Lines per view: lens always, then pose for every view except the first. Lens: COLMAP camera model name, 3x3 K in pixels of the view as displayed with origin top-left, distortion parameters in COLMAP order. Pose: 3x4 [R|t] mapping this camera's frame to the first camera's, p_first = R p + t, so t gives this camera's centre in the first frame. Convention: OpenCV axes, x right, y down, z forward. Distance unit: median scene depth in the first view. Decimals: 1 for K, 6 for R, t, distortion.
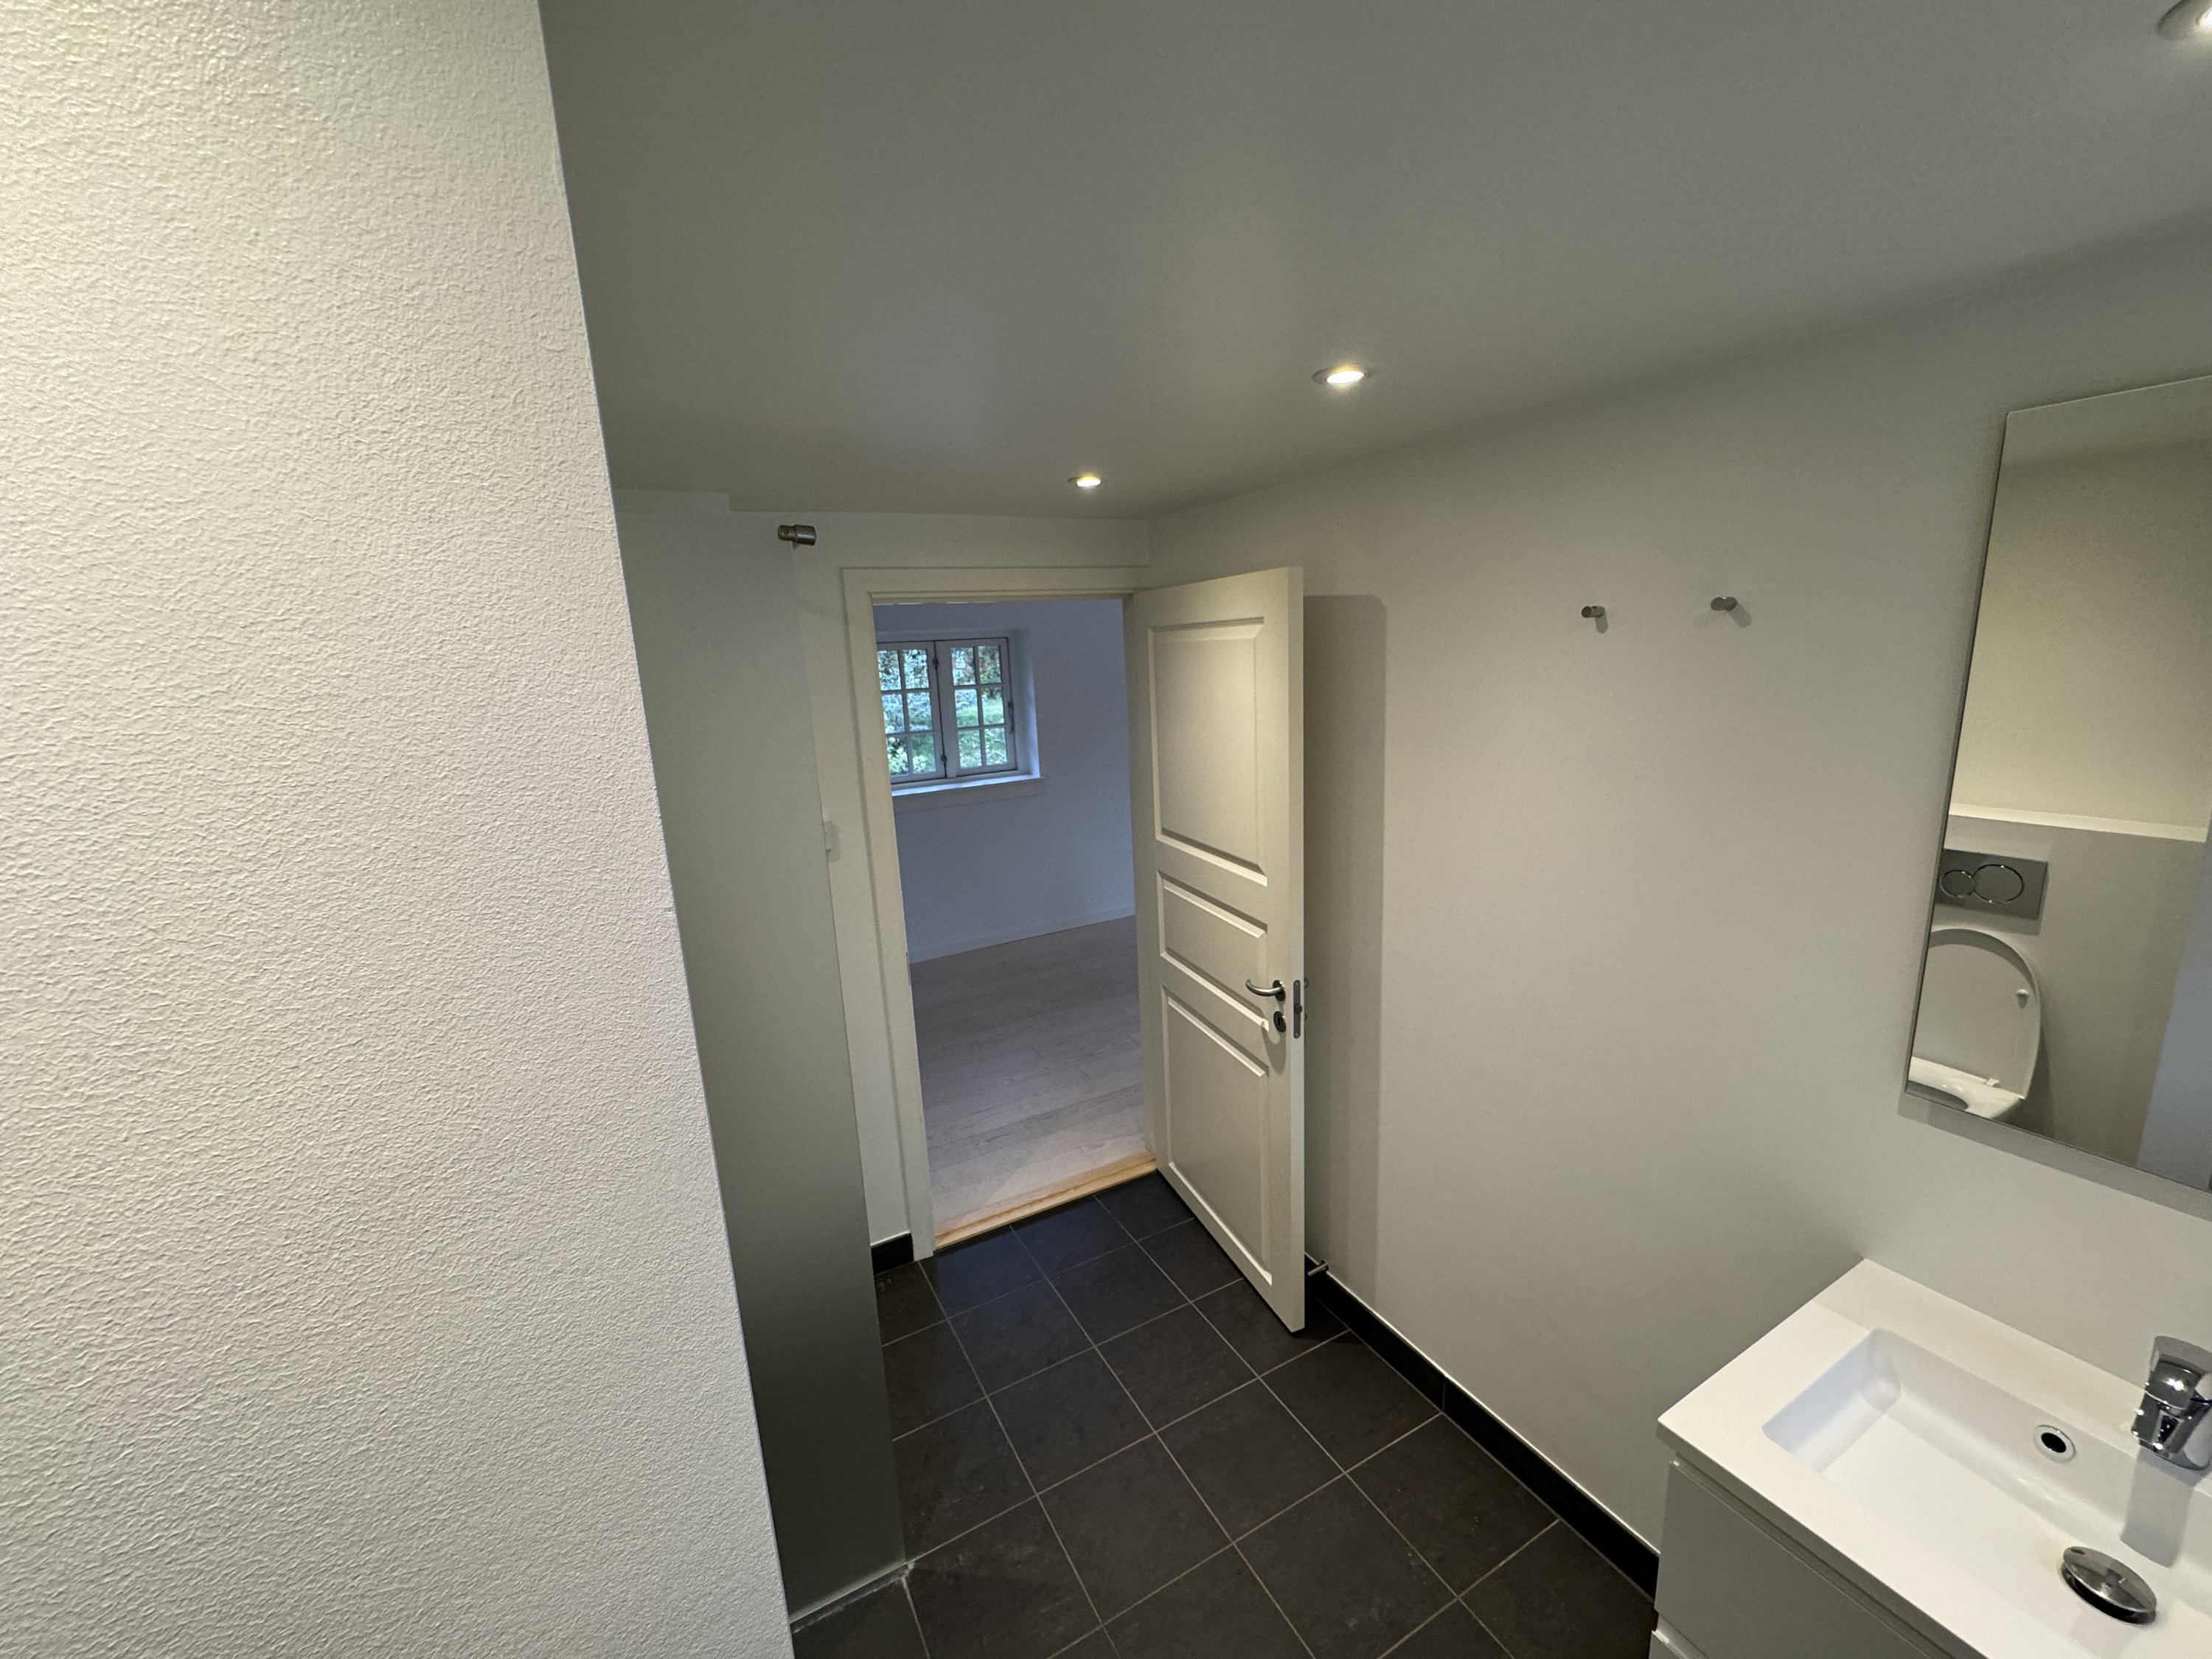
lens RADIAL K [[881.0, 0, 1106.0], [0, 881.0, 829.5], [0, 0, 1]] dist [-0.002113, 0.000380]
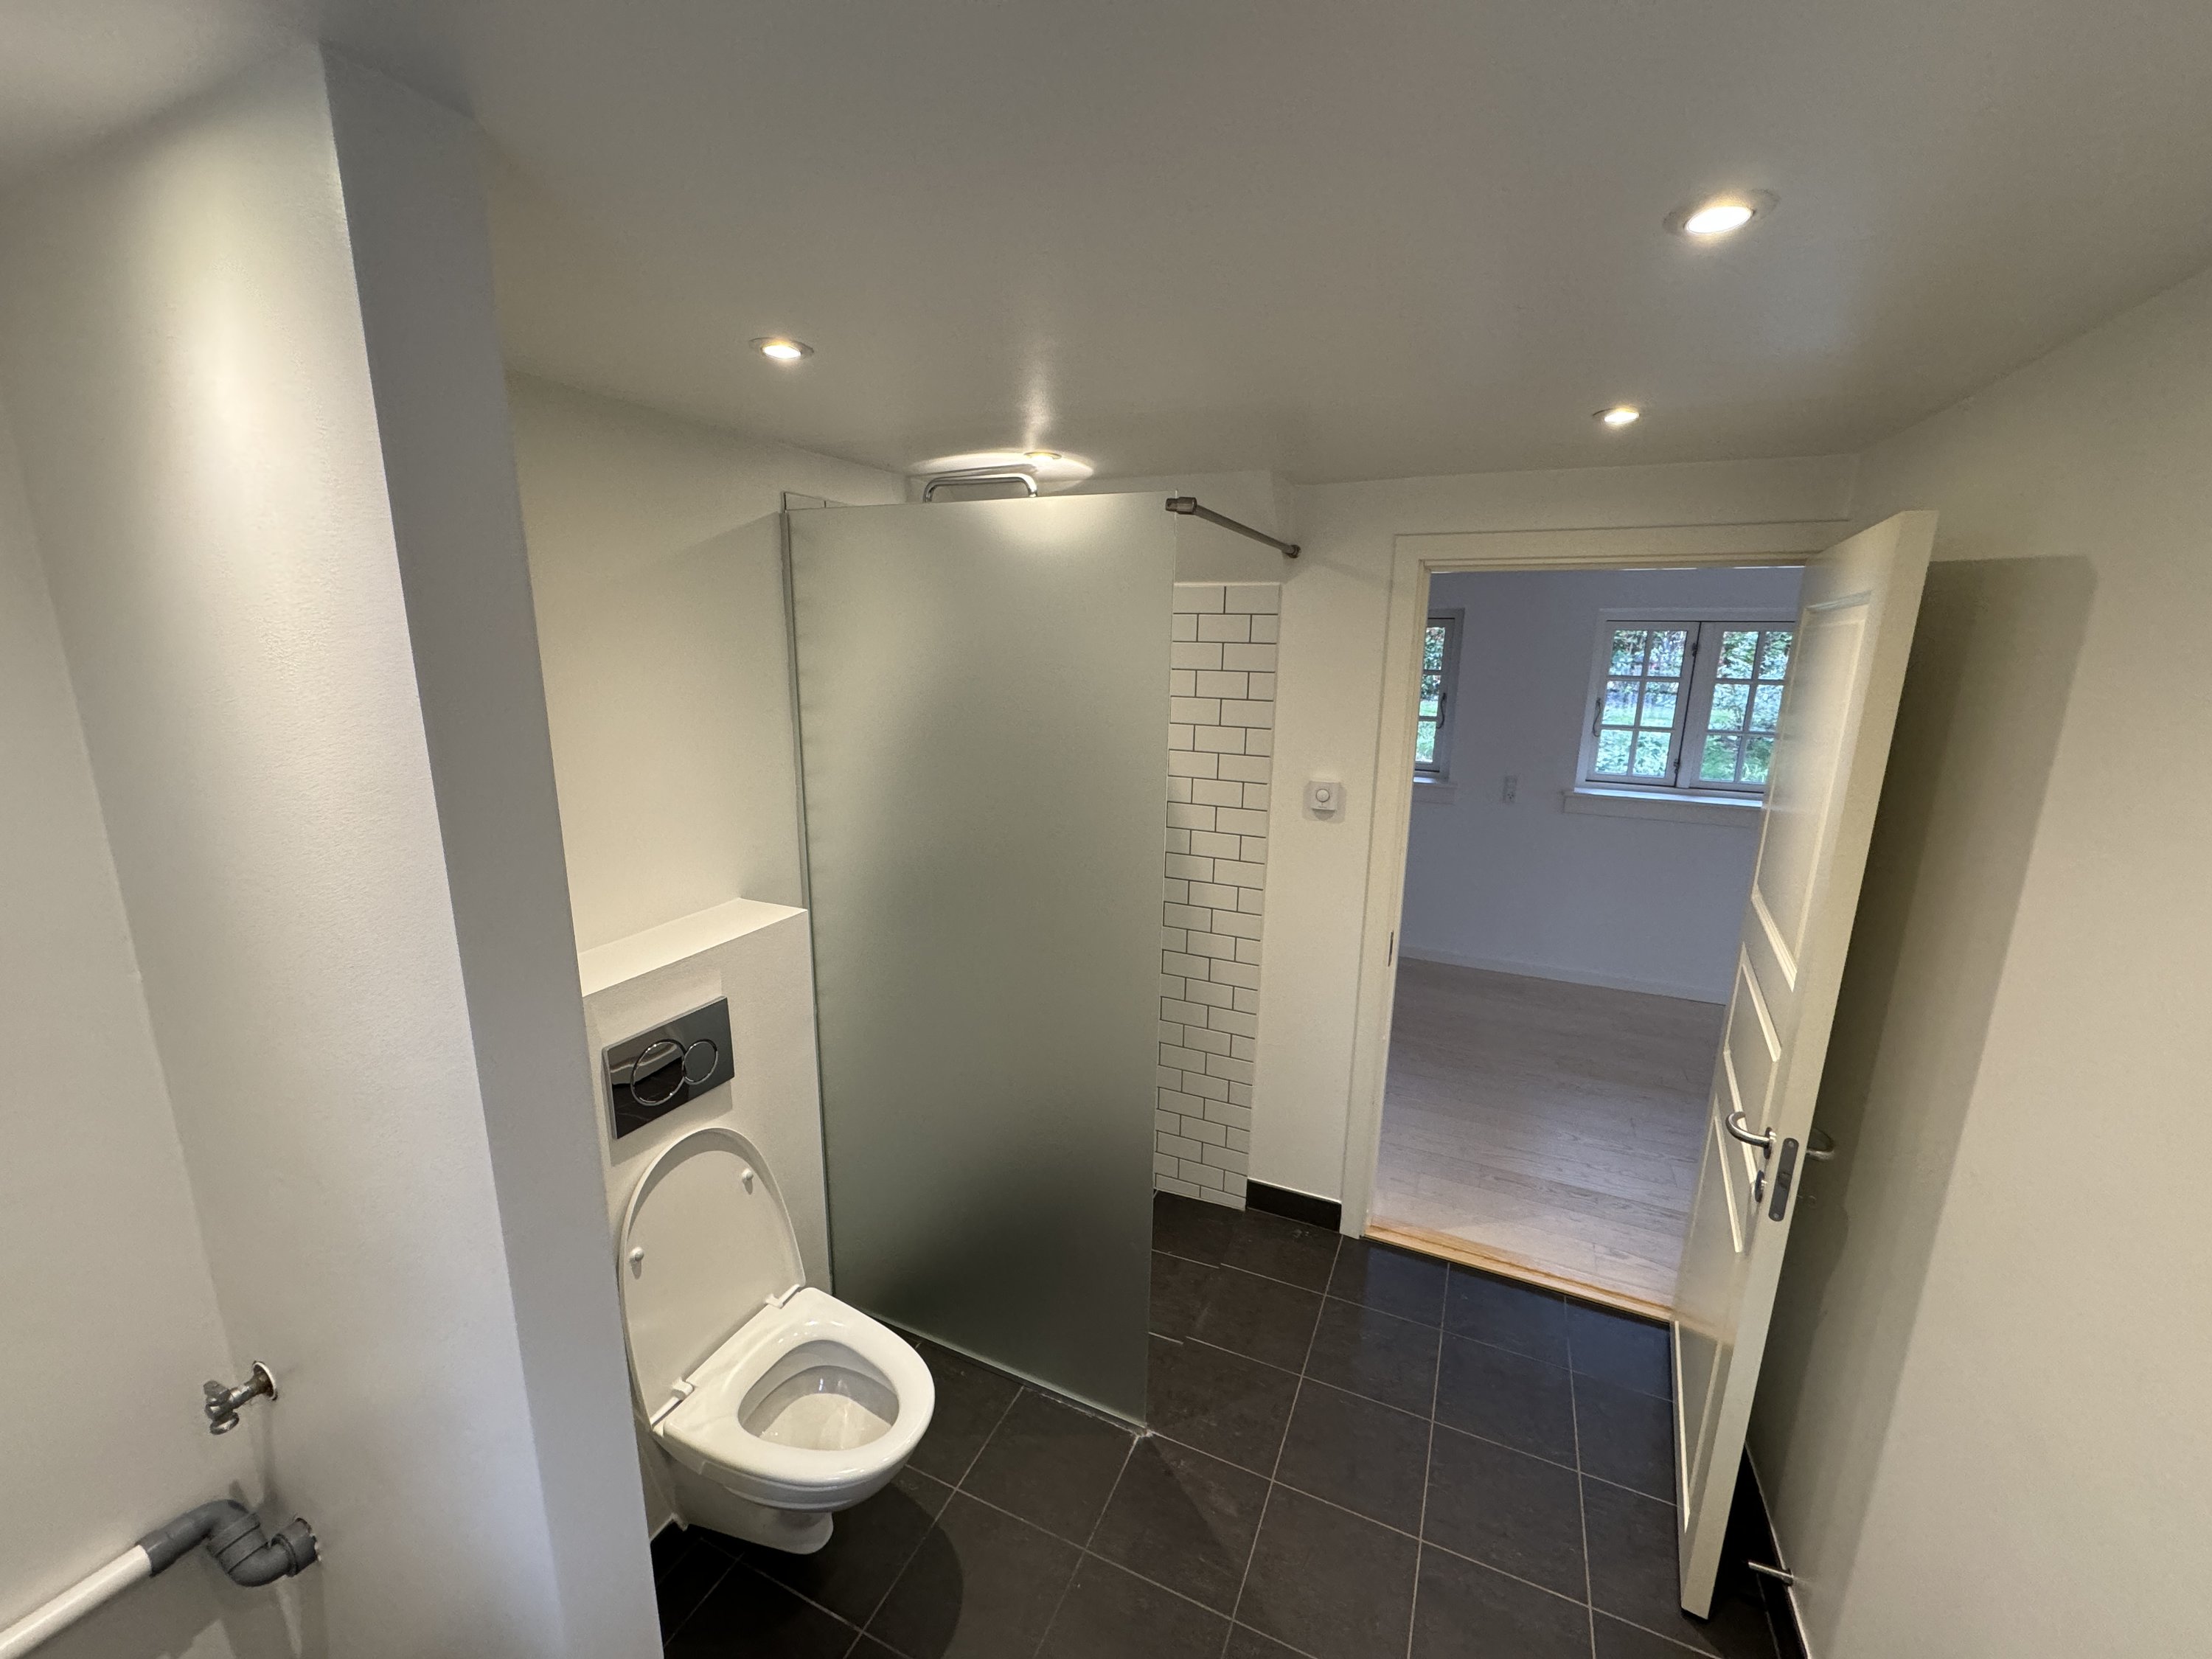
lens RADIAL K [[882.5, 0, 1106.0], [0, 882.5, 829.5], [0, 0, 1]] dist [0.010829, 0.000309]
pose [[0.609827, 0.227512, -0.759177, 0.332650], [-0.206947, 0.970389, 0.124574, -0.030734], [0.765039, 0.081141, 0.638852, 0.135680]]
